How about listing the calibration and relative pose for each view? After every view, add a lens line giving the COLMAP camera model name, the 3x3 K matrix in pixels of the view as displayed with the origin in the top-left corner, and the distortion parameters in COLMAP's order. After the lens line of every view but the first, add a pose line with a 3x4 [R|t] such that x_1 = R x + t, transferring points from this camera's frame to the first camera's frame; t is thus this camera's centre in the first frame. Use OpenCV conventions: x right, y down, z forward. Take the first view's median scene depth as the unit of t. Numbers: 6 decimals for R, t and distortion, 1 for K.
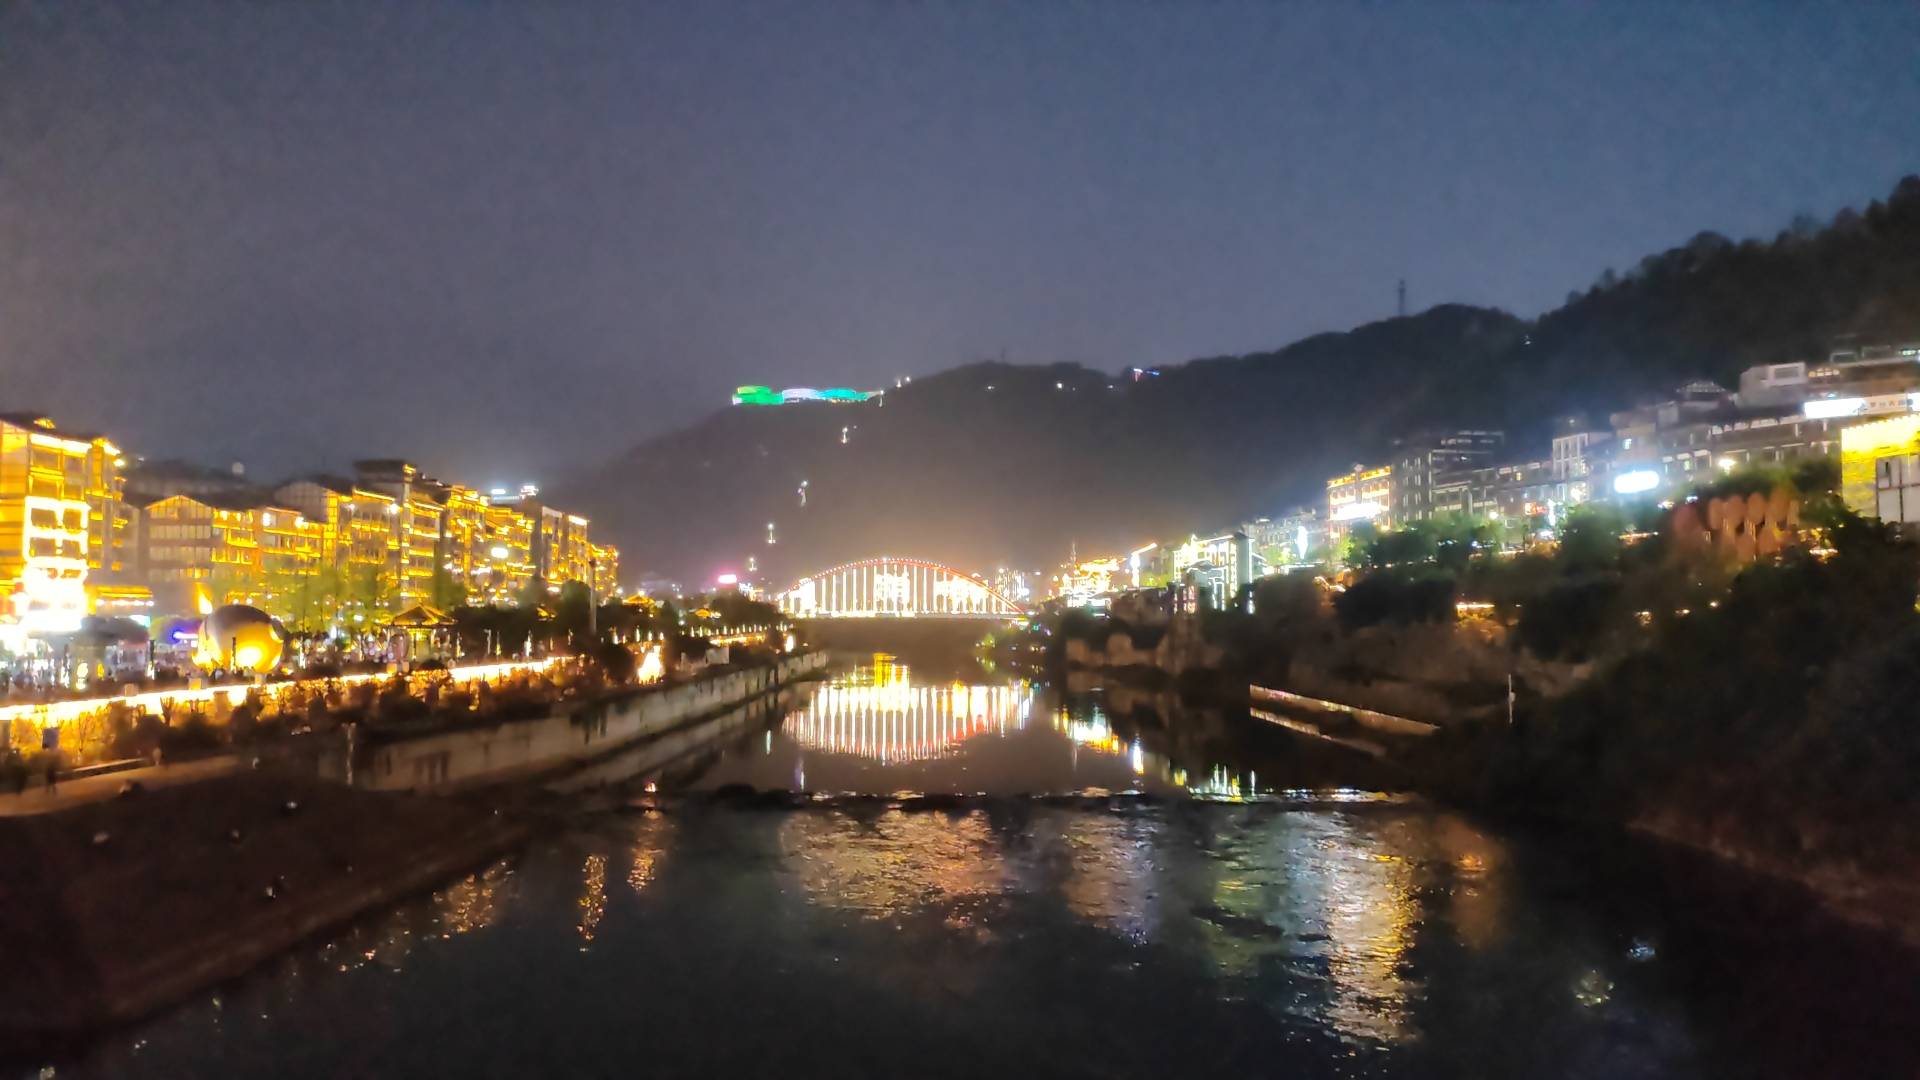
lens RADIAL K [[1440.6, 0, 980.6], [0, 1440.6, 536.7], [0, 0, 1]] dist [0.019289, -0.040956]
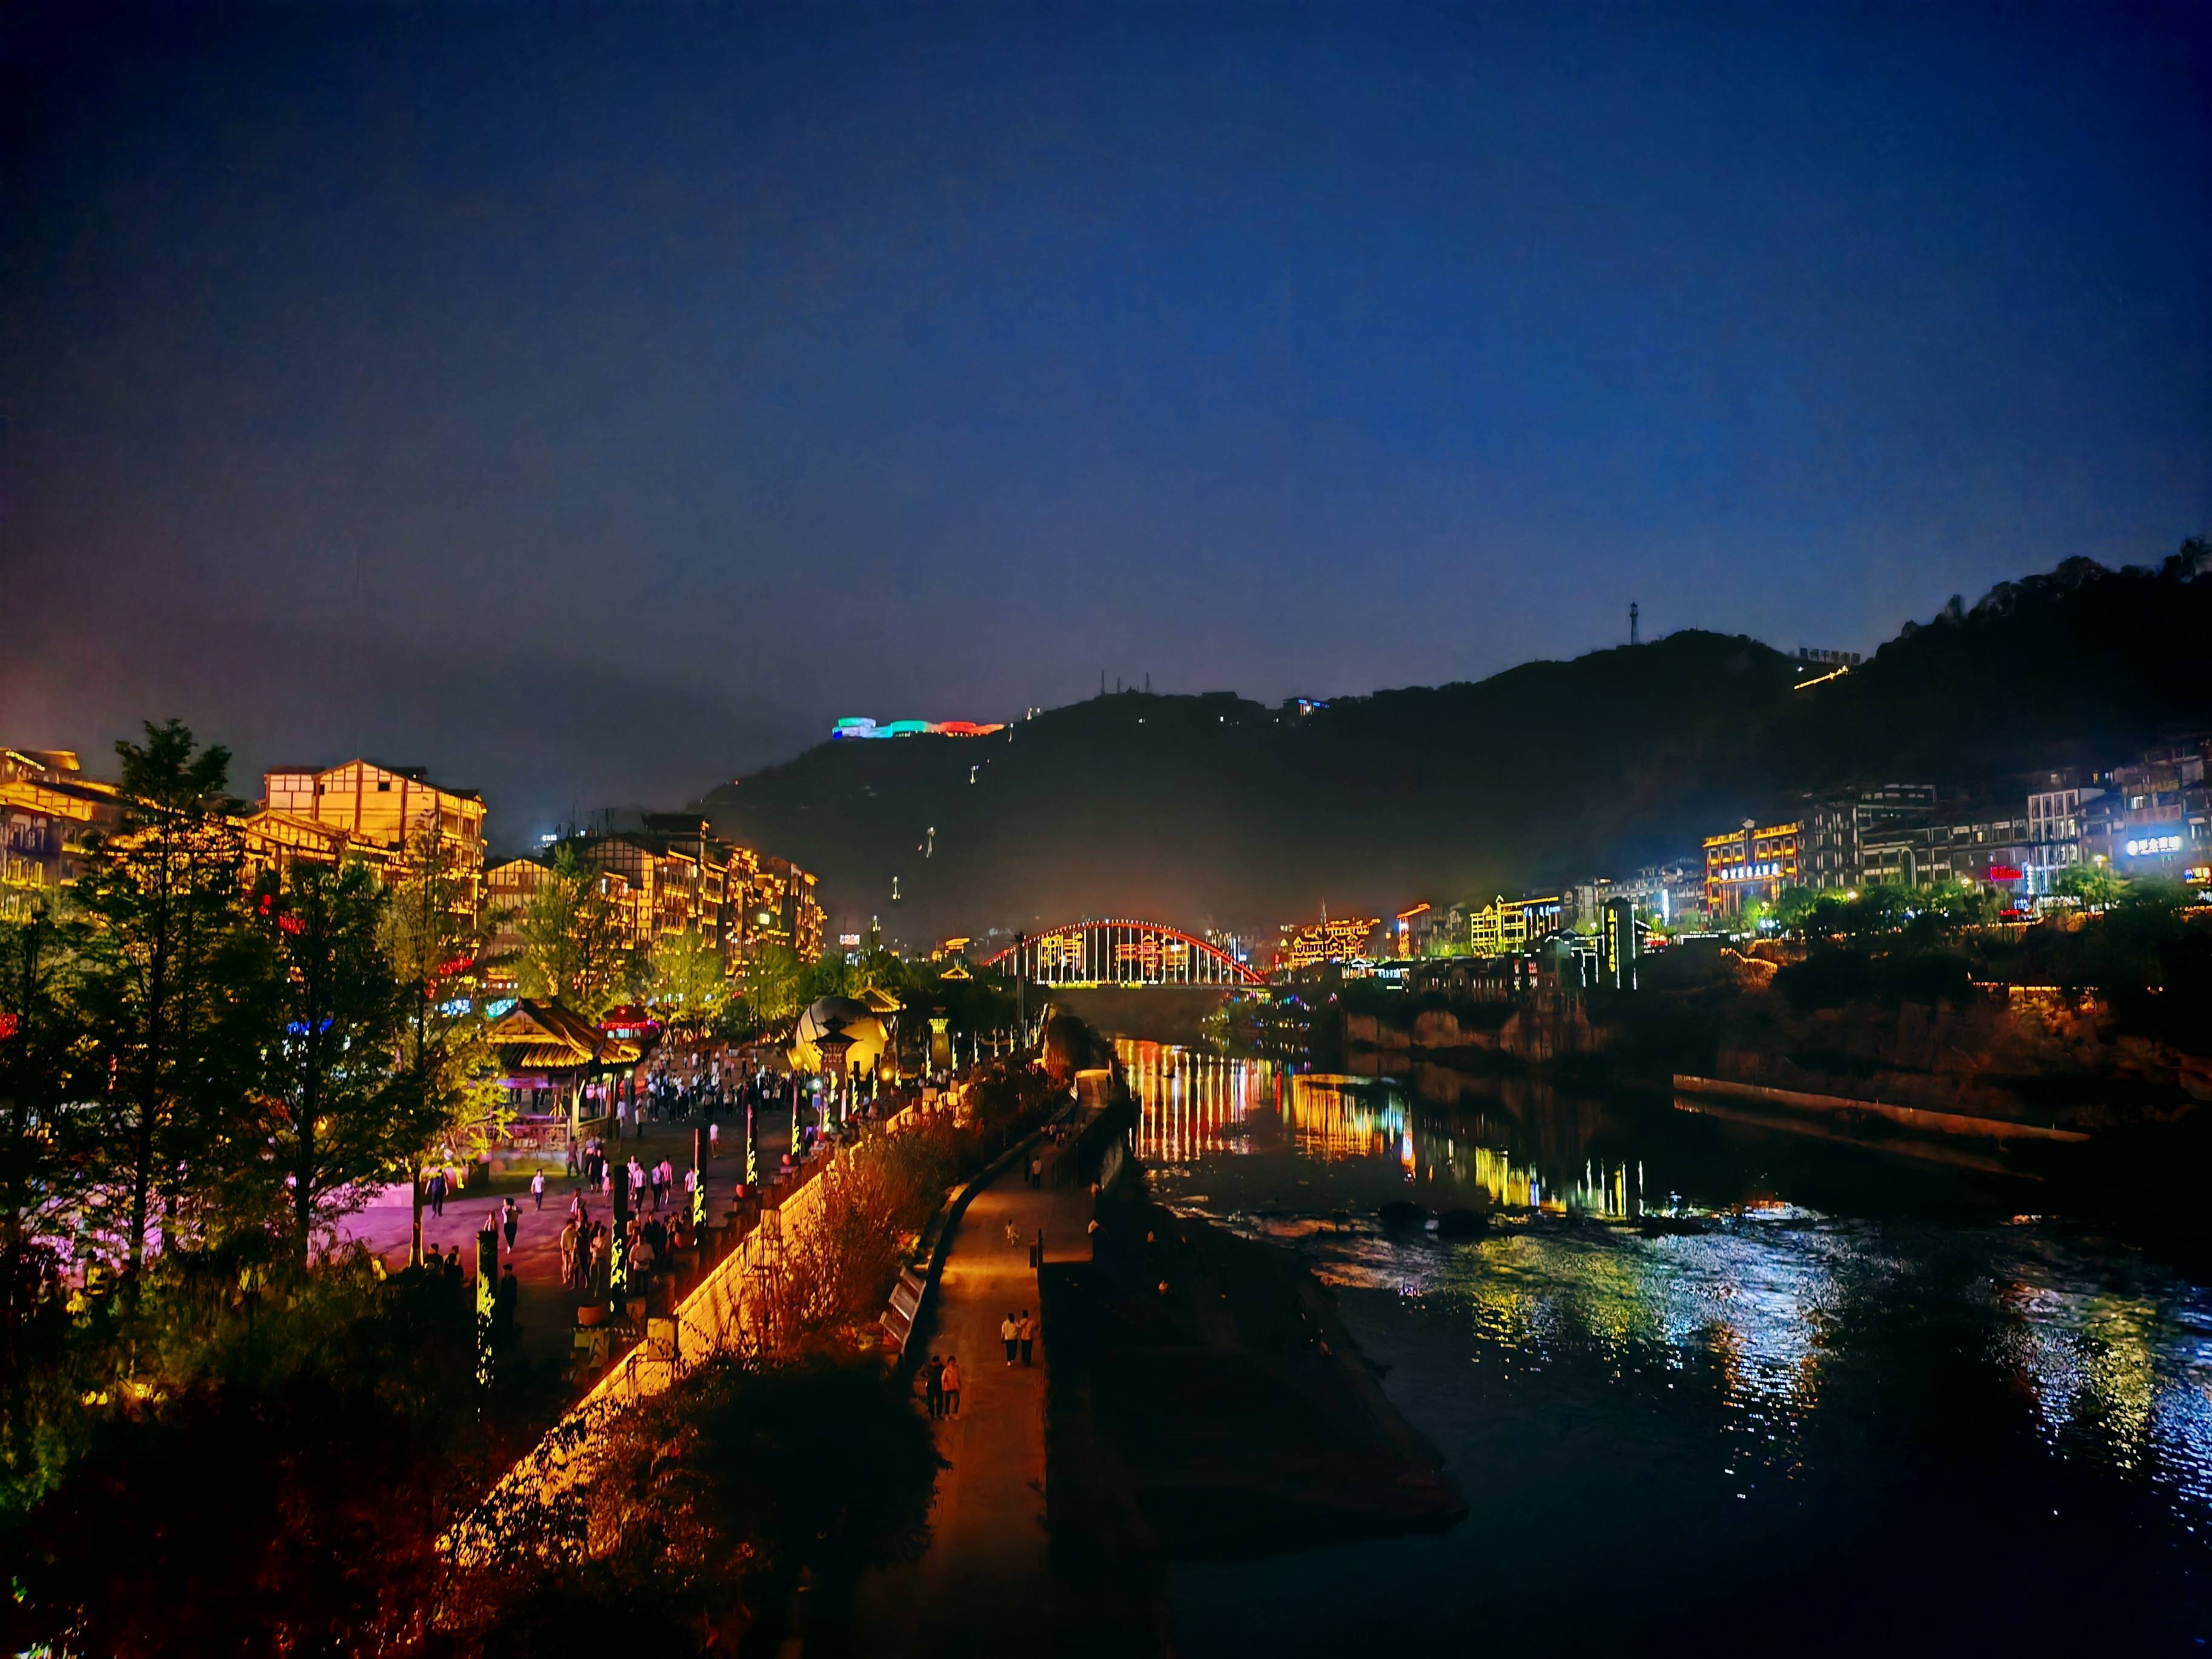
lens RADIAL K [[1651.7, 0, 1086.7], [0, 1651.7, 811.4], [0, 0, 1]] dist [0.003833, -0.009674]
pose [[0.999863, 0.002125, 0.016398, -0.163021], [-0.001370, 0.998944, -0.045915, -0.008521], [-0.016479, 0.045886, 0.998811, -0.003700]]
